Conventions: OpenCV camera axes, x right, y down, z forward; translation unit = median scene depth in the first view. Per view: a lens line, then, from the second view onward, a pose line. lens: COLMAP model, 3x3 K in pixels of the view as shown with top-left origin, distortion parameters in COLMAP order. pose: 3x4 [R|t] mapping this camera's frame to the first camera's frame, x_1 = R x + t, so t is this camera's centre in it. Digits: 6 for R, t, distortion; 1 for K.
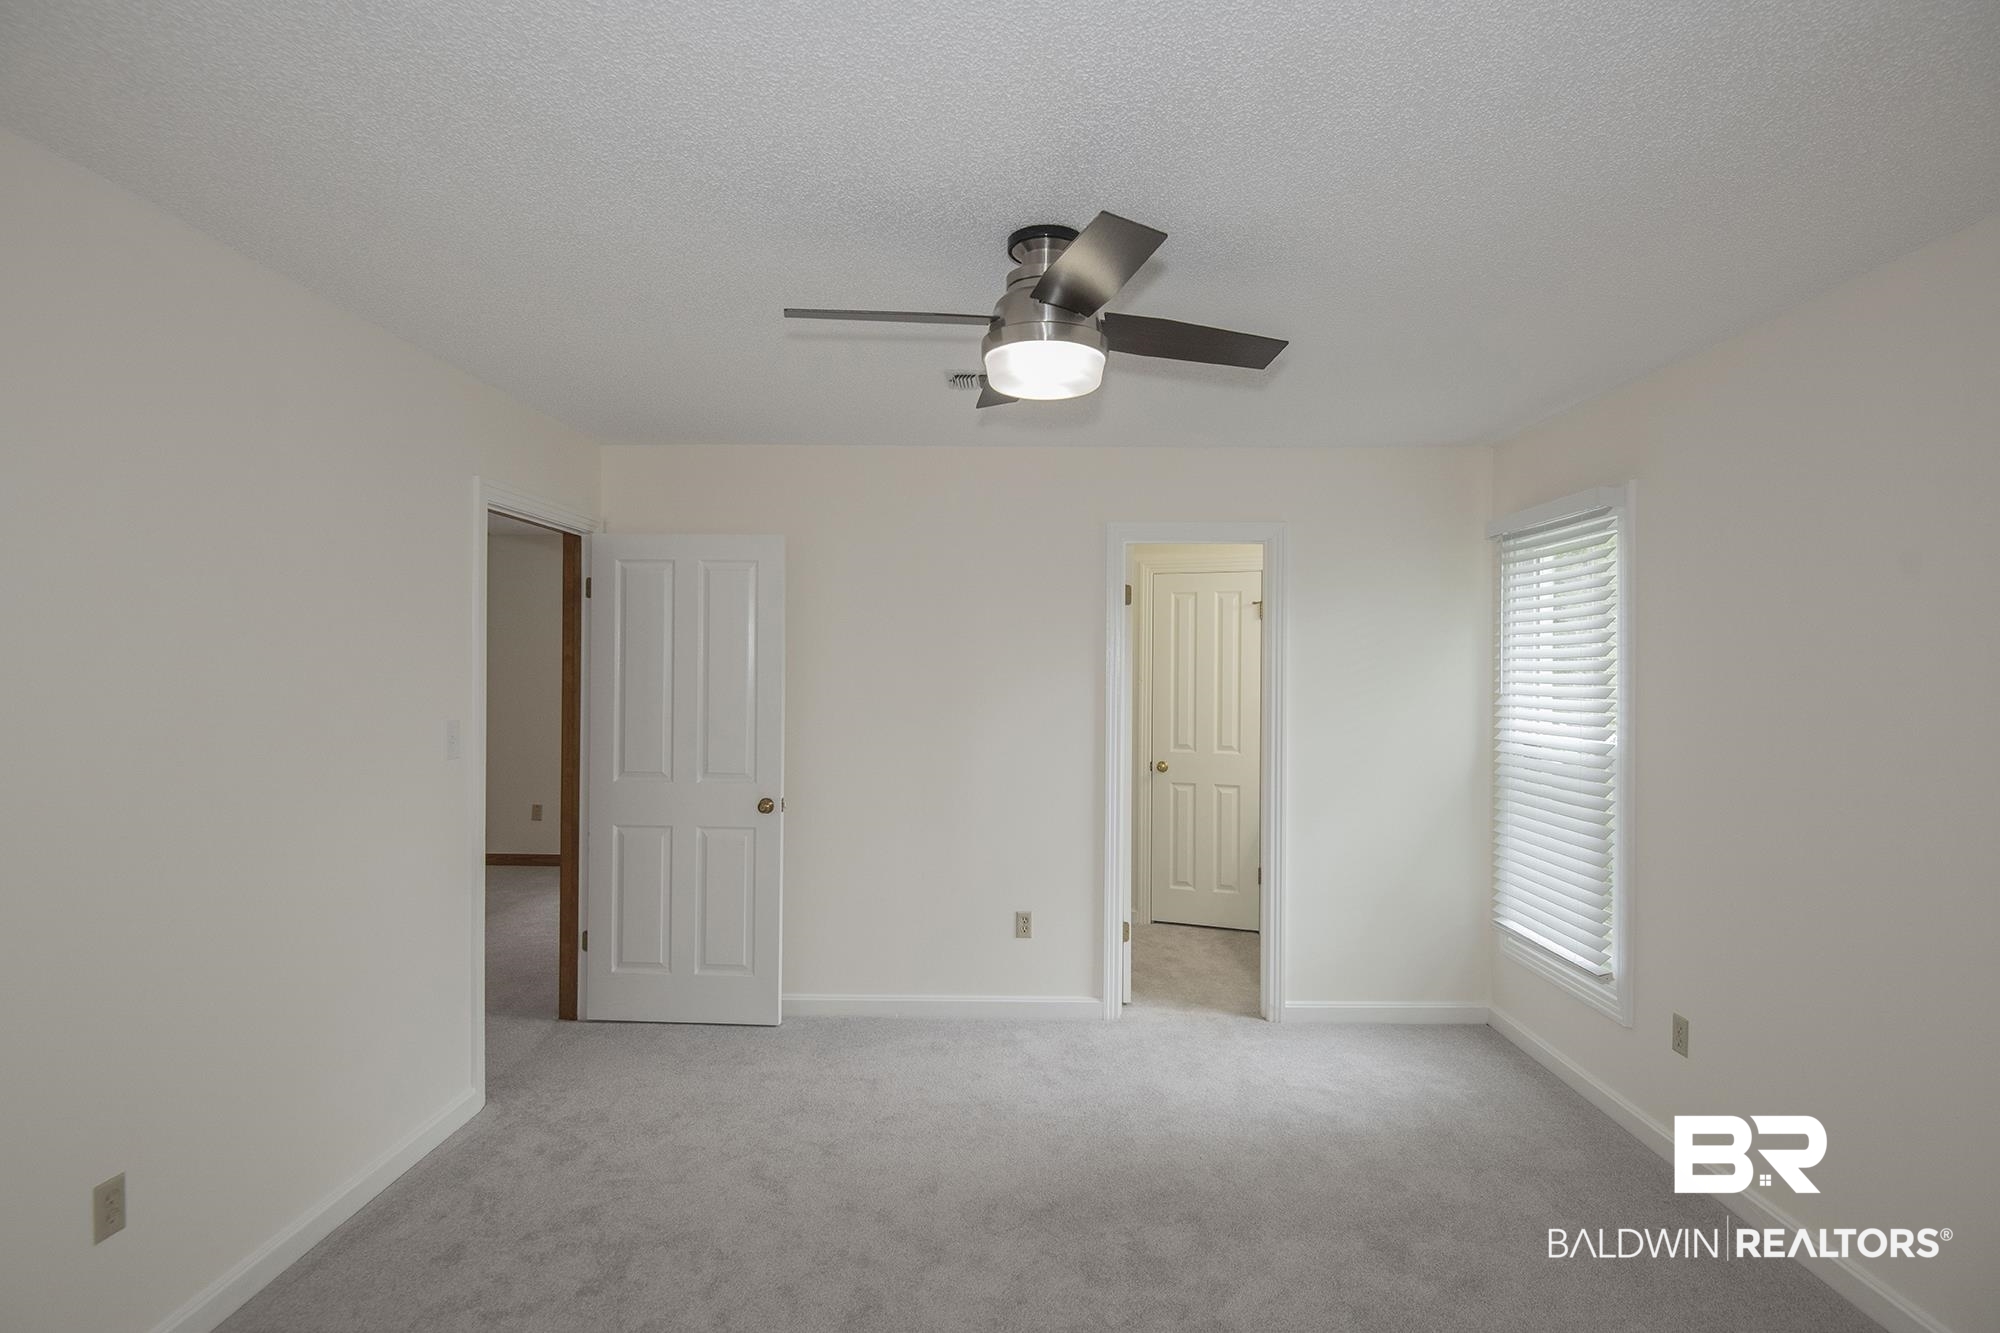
lens RADIAL K [[899.0, 0, 954.4], [0, 899.0, 668.5], [0, 0, 1]] dist [0.058069, -0.021672]
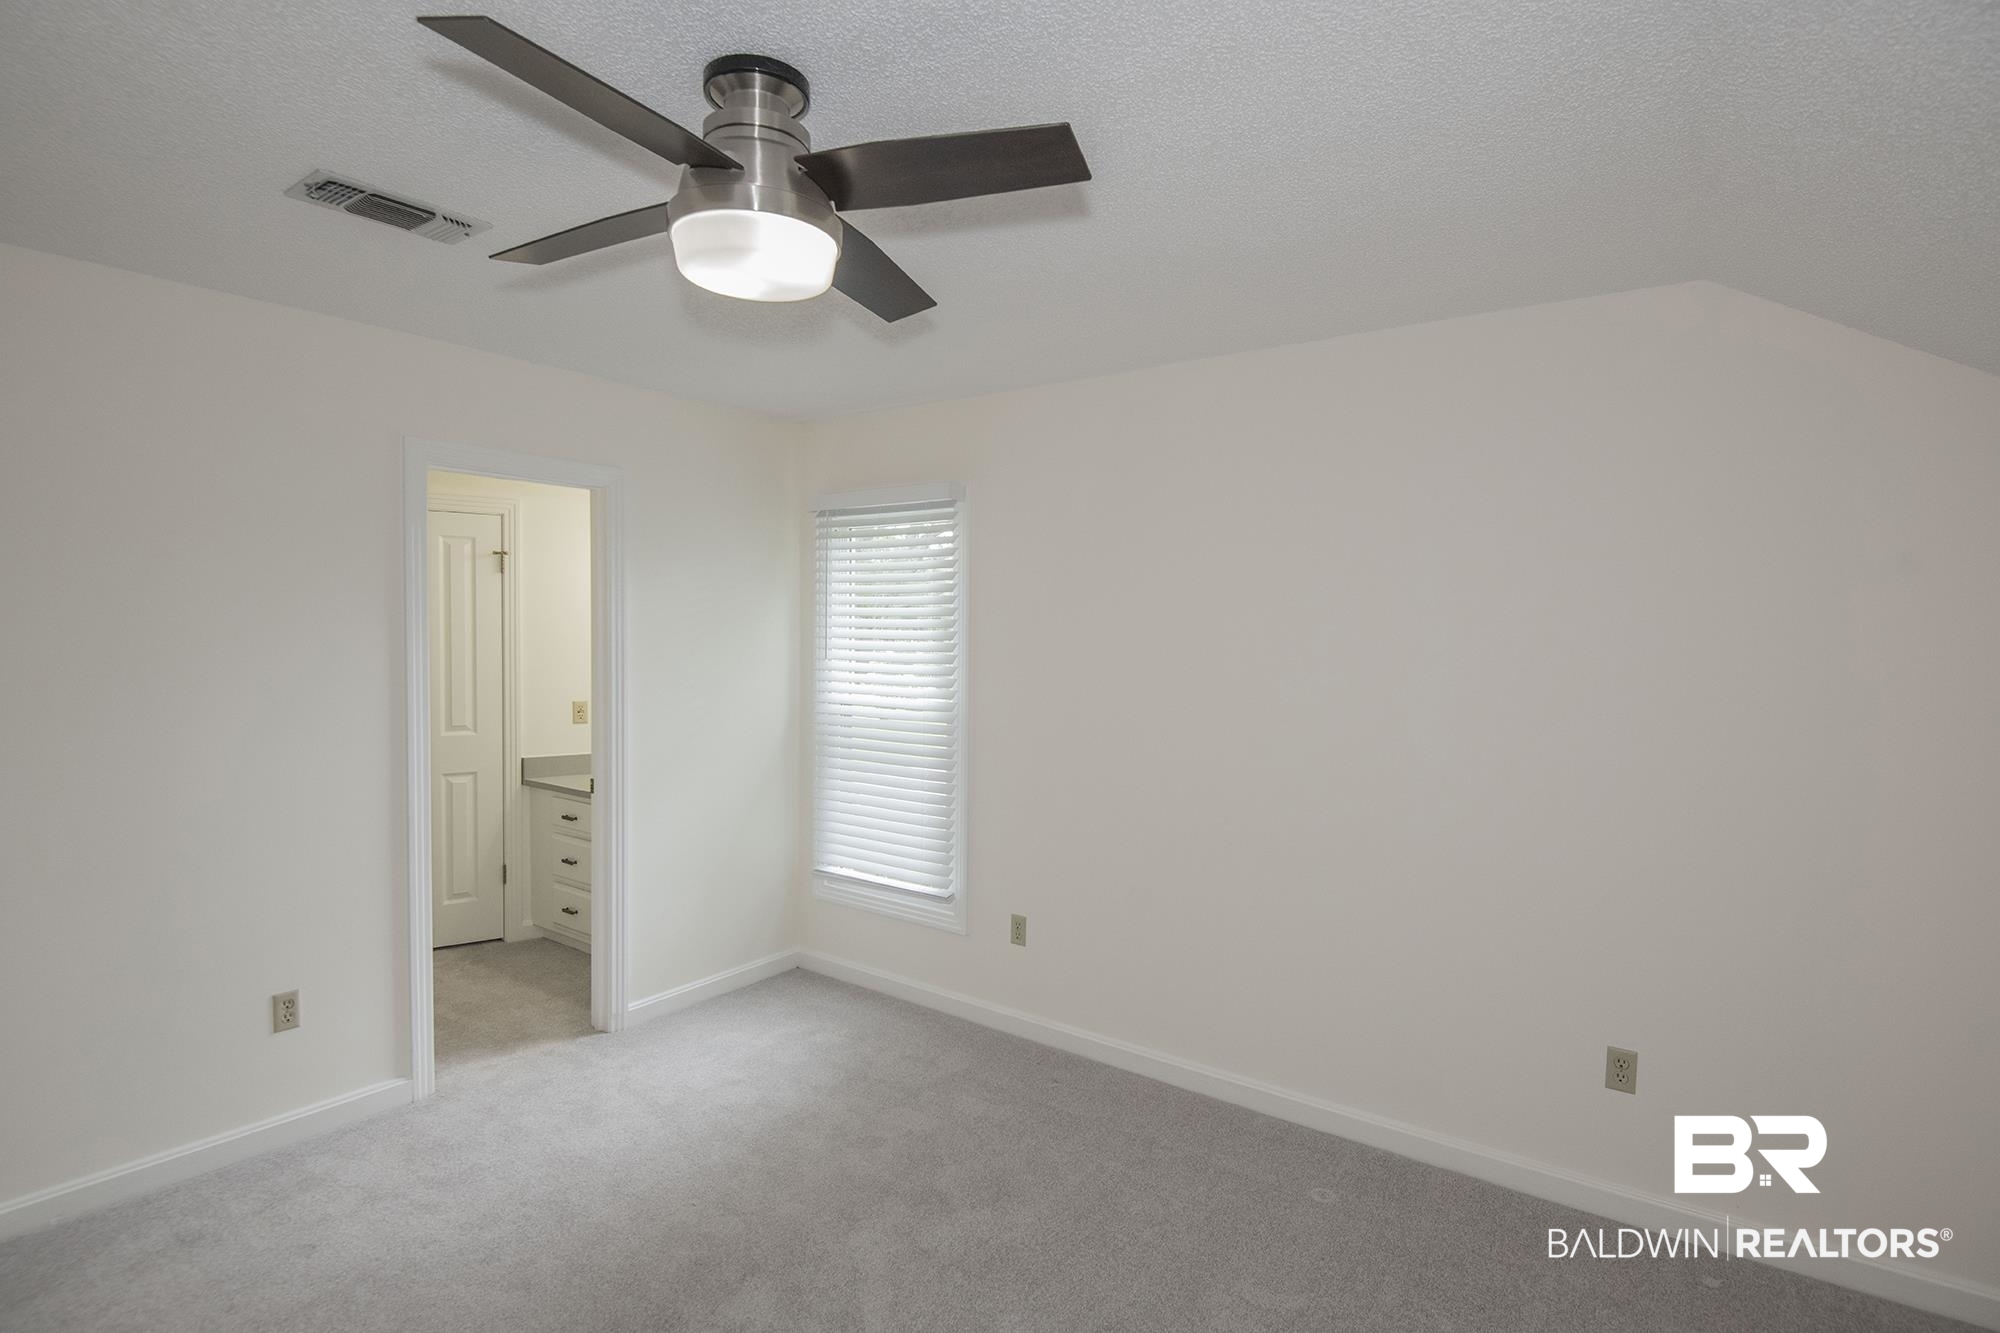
lens RADIAL K [[984.2, 0, 949.2], [0, 984.2, 663.0], [0, 0, 1]] dist [0.025051, -0.031848]
pose [[0.626969, -0.027343, 0.778564, -0.198375], [-0.003374, 0.999279, 0.037812, -0.010825], [-0.779037, -0.026334, 0.626425, 0.157825]]
